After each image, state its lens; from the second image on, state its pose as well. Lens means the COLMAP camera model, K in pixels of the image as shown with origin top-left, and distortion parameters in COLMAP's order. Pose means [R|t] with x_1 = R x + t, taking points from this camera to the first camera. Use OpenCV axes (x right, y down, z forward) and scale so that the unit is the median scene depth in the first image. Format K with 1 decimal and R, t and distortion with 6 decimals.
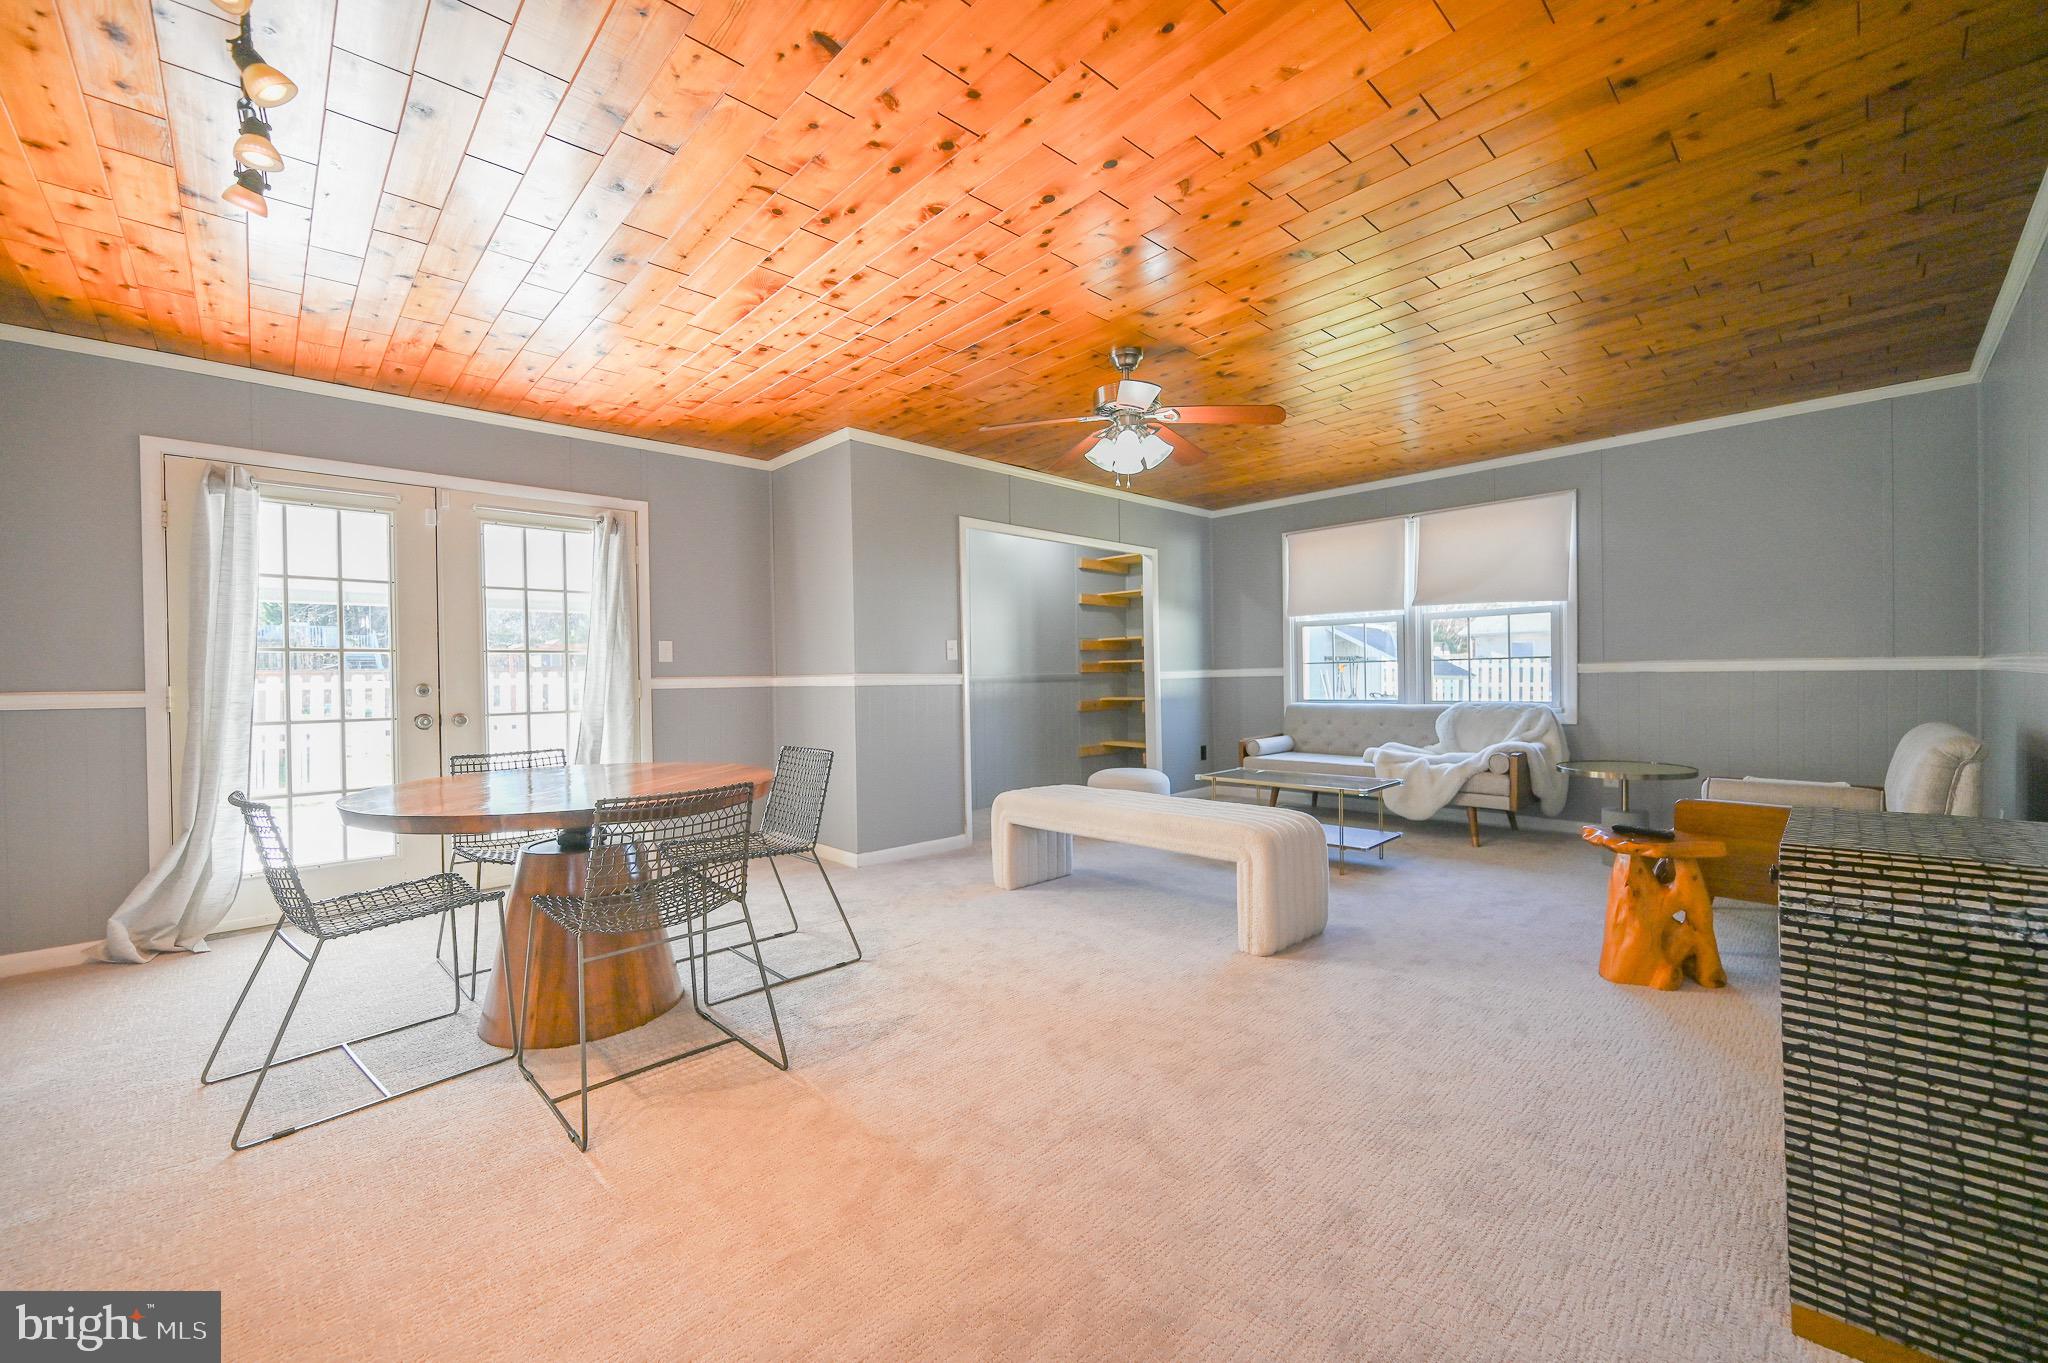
lens RADIAL K [[804.4, 0, 1025.0], [0, 804.4, 683.7], [0, 0, 1]] dist [-0.000827, 0.000343]
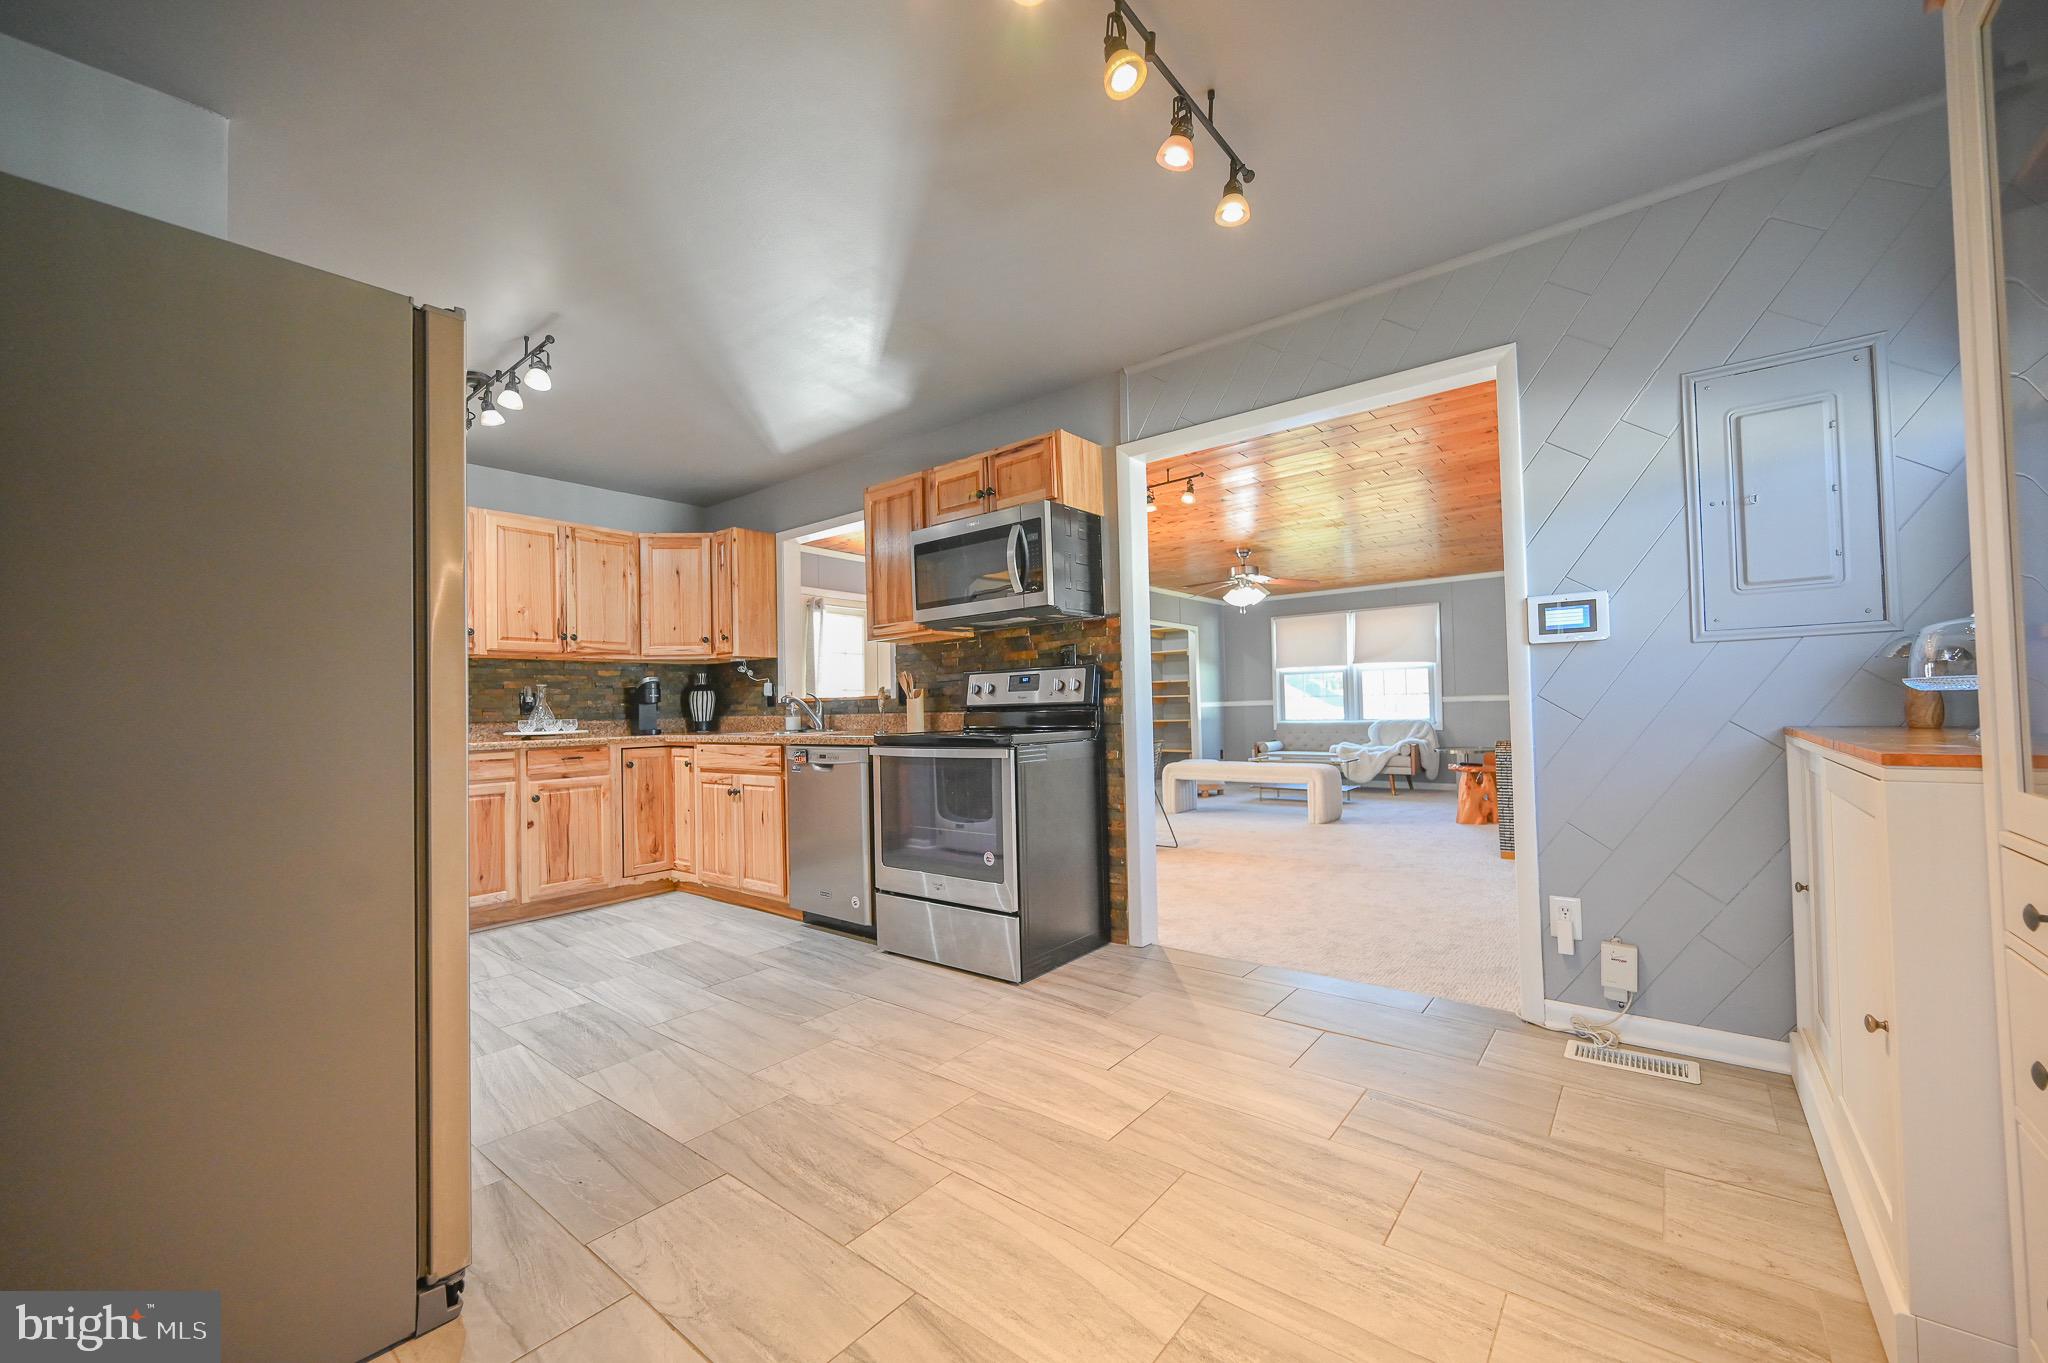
lens RADIAL K [[804.4, 0, 1020.7], [0, 804.4, 691.7], [0, 0, 1]] dist [-0.000827, 0.000343]
pose [[0.991967, -0.000316, 0.126493, -0.579368], [0.004761, 0.999382, -0.034840, 0.025990], [-0.126404, 0.035163, 0.991355, -0.810420]]
